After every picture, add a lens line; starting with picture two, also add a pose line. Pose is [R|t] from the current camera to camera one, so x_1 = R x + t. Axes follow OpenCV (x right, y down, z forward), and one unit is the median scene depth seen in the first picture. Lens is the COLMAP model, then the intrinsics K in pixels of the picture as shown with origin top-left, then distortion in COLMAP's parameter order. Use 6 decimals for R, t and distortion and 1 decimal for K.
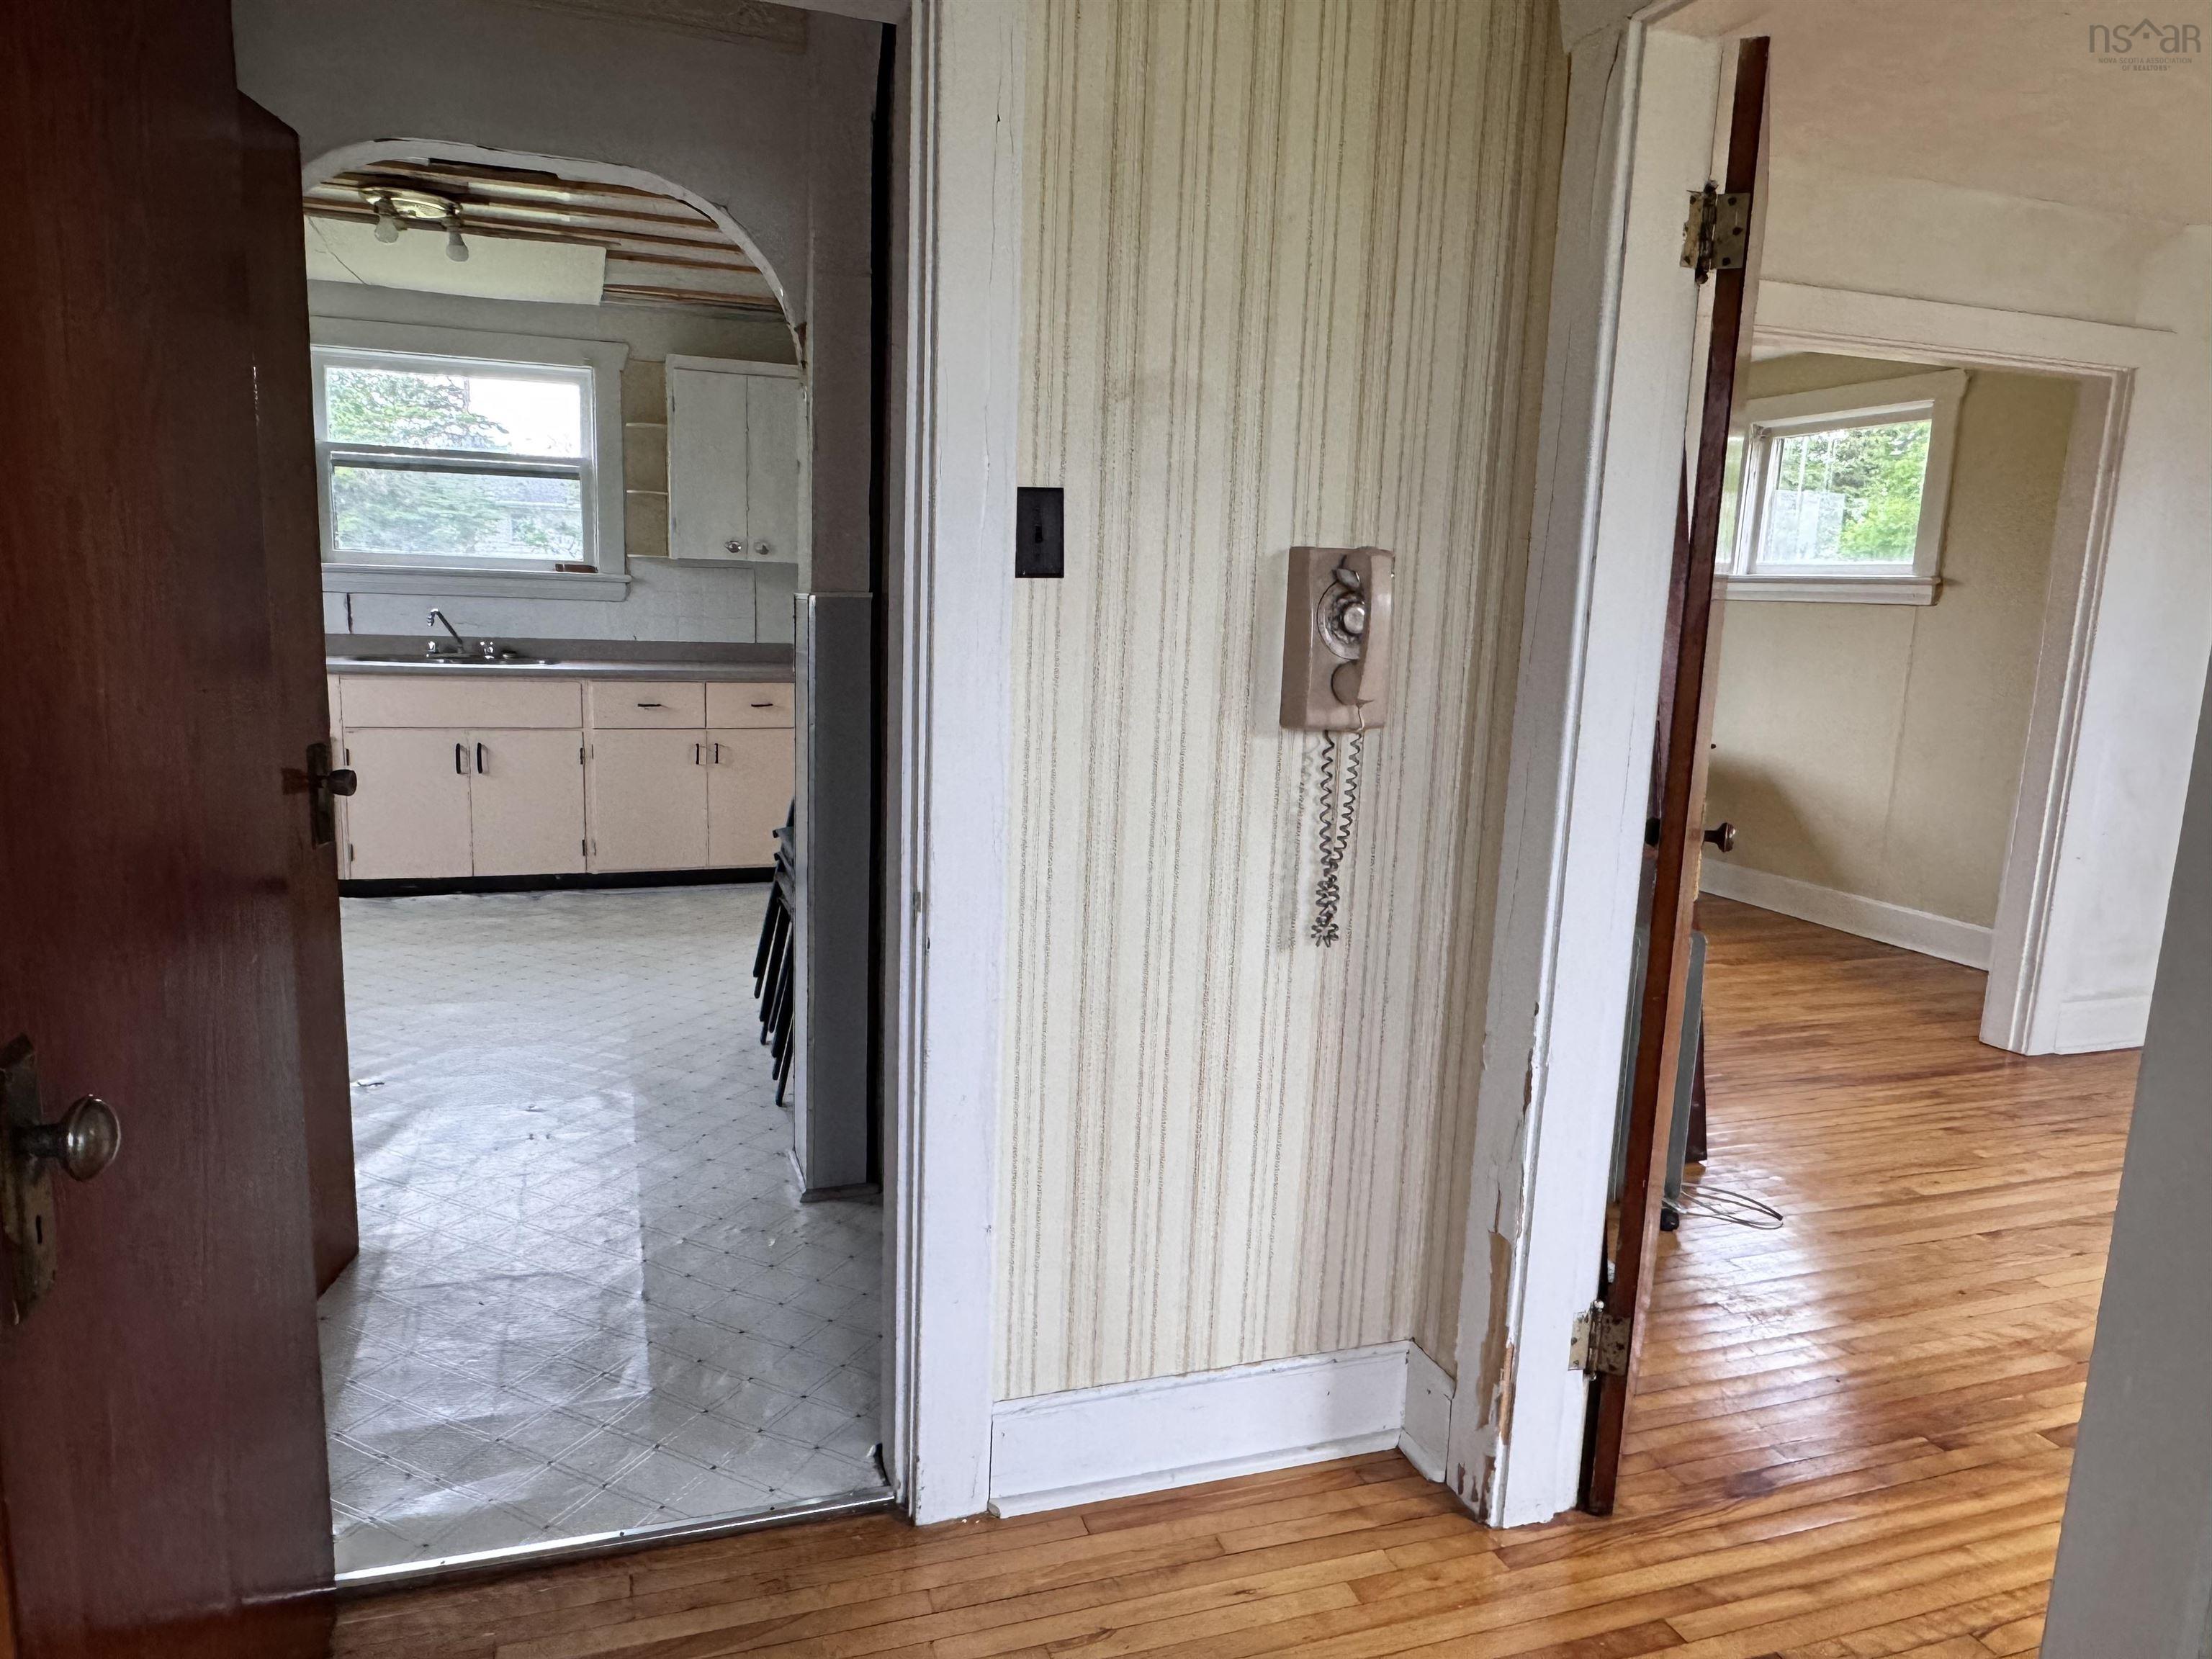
lens RADIAL K [[1416.4, 0, 1086.3], [0, 1416.4, 841.0], [0, 0, 1]] dist [-0.002703, 0.002599]
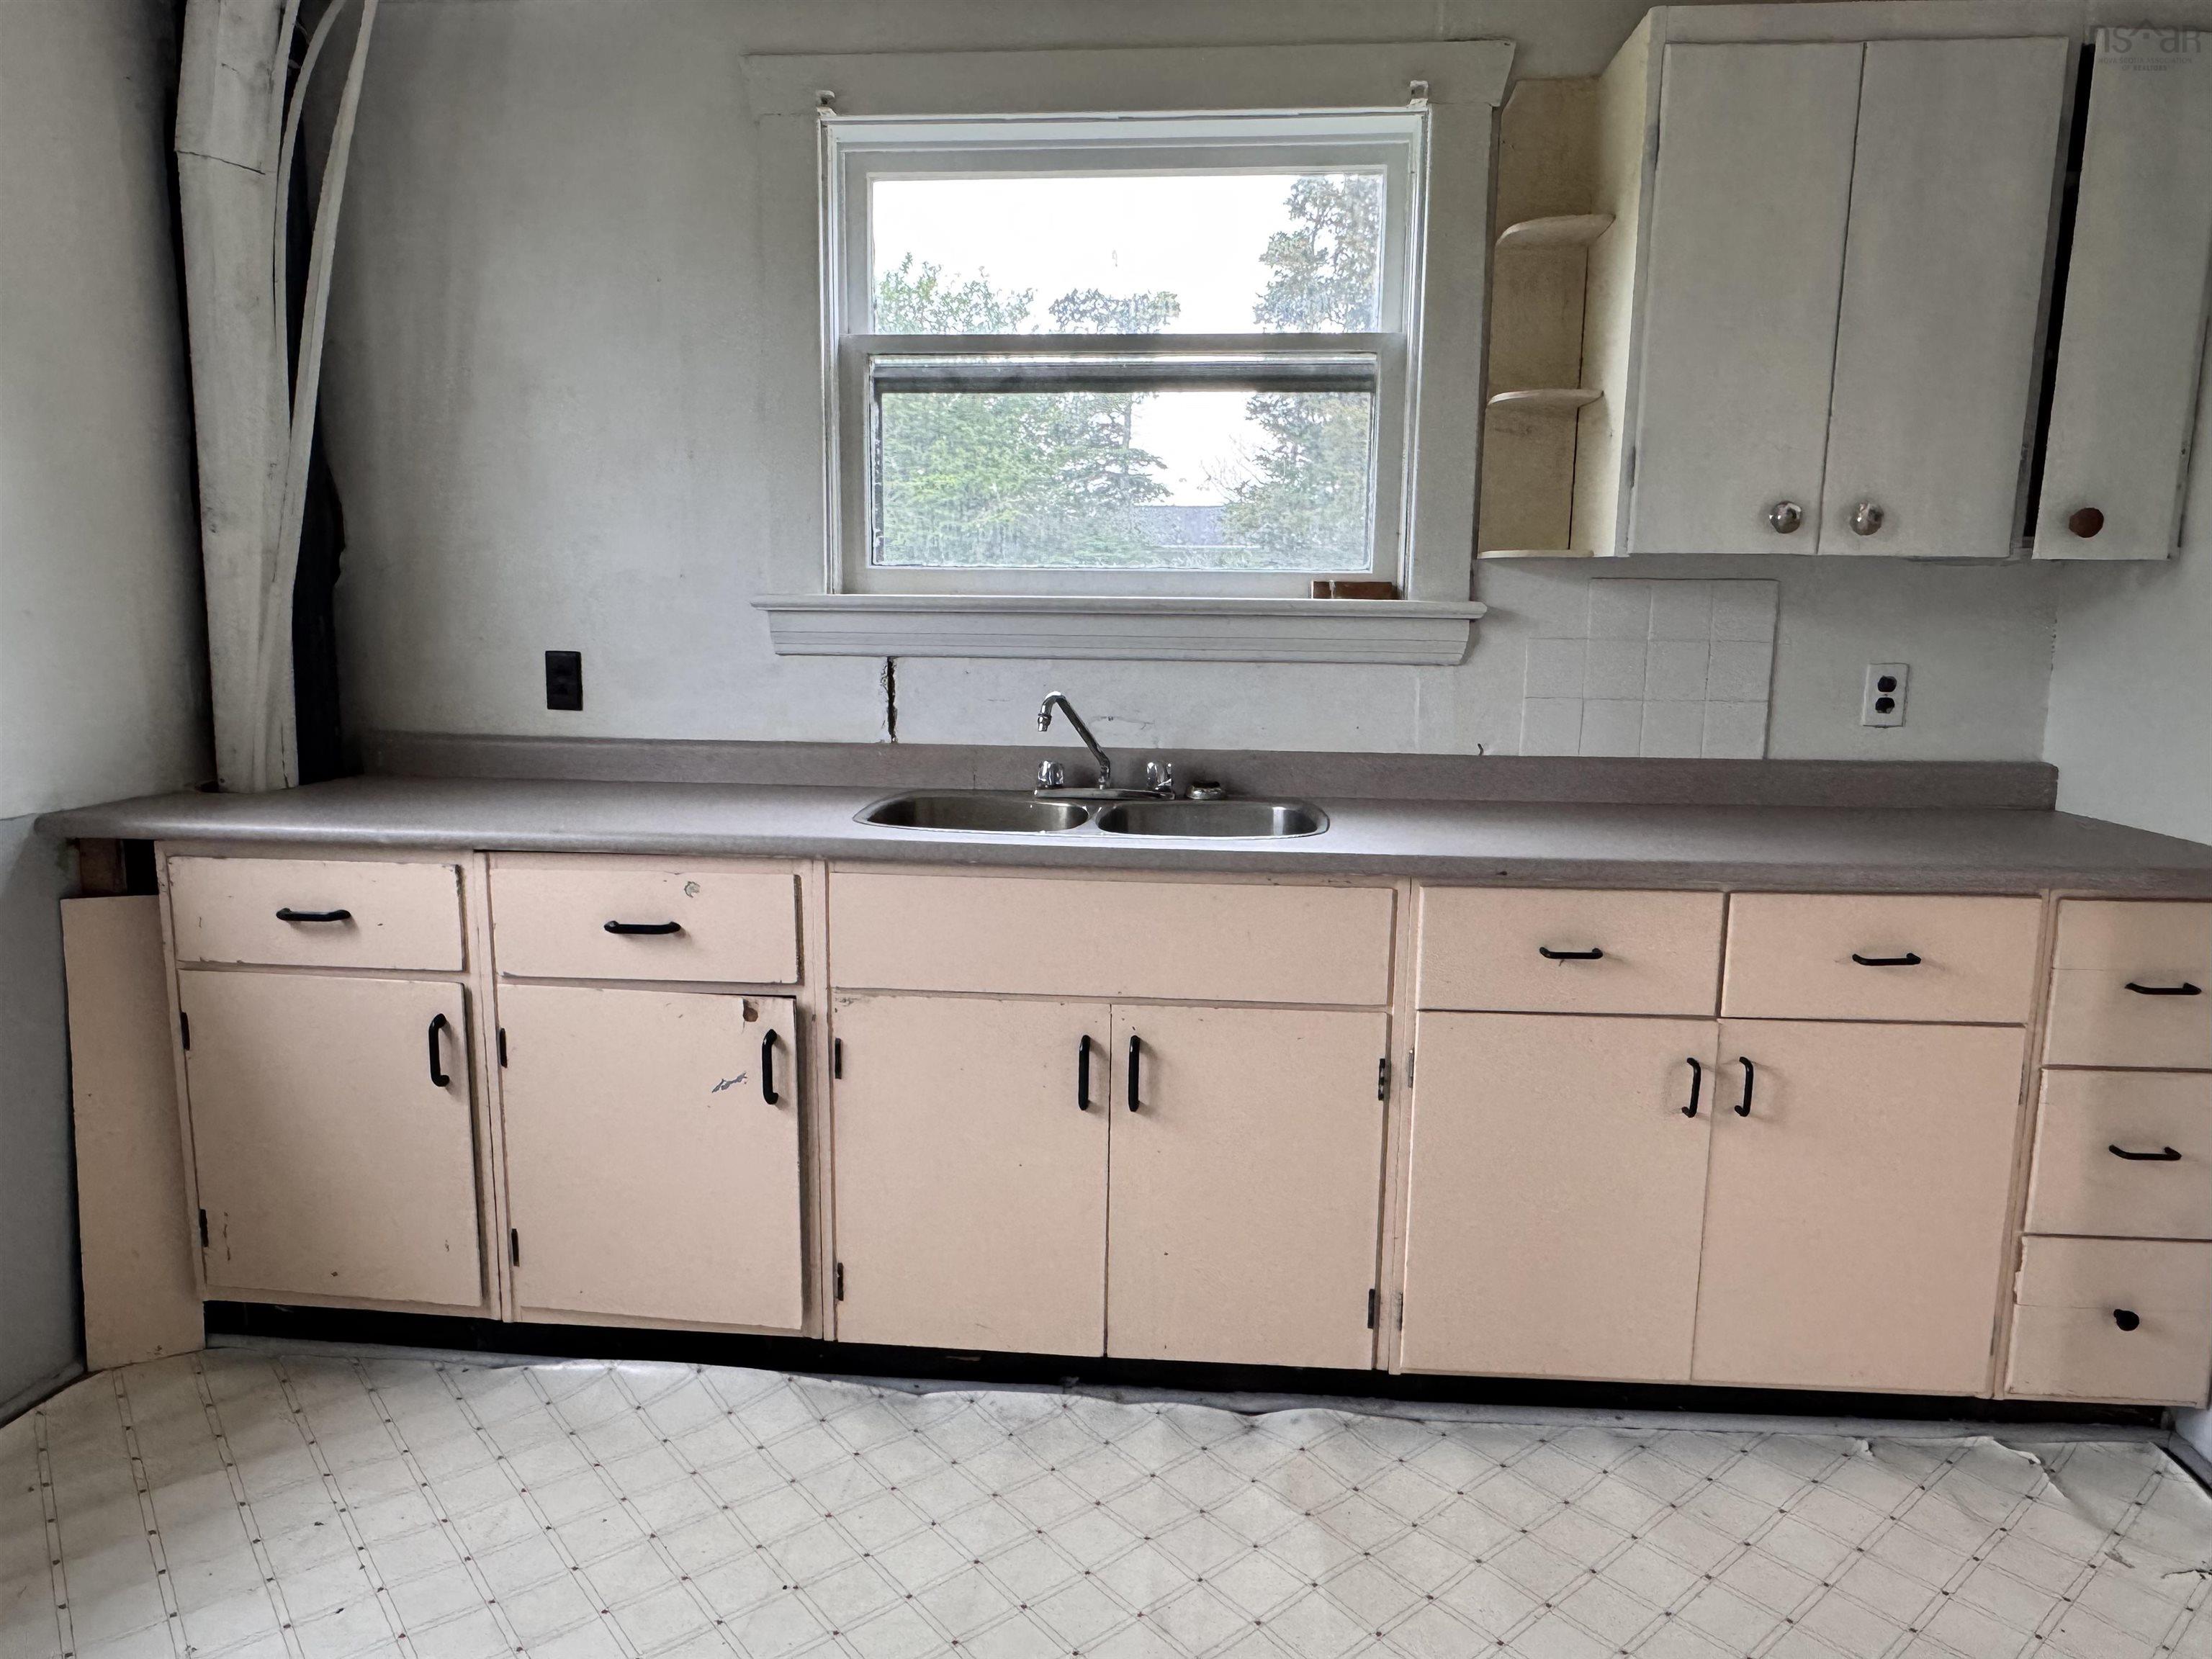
lens RADIAL K [[1416.4, 0, 1101.0], [0, 1416.4, 834.8], [0, 0, 1]] dist [-0.002703, 0.002599]
pose [[0.913641, 0.035515, -0.404967, -0.262034], [-0.048647, 0.998570, -0.022178, -0.107749], [0.403600, 0.039963, 0.914062, 0.592629]]
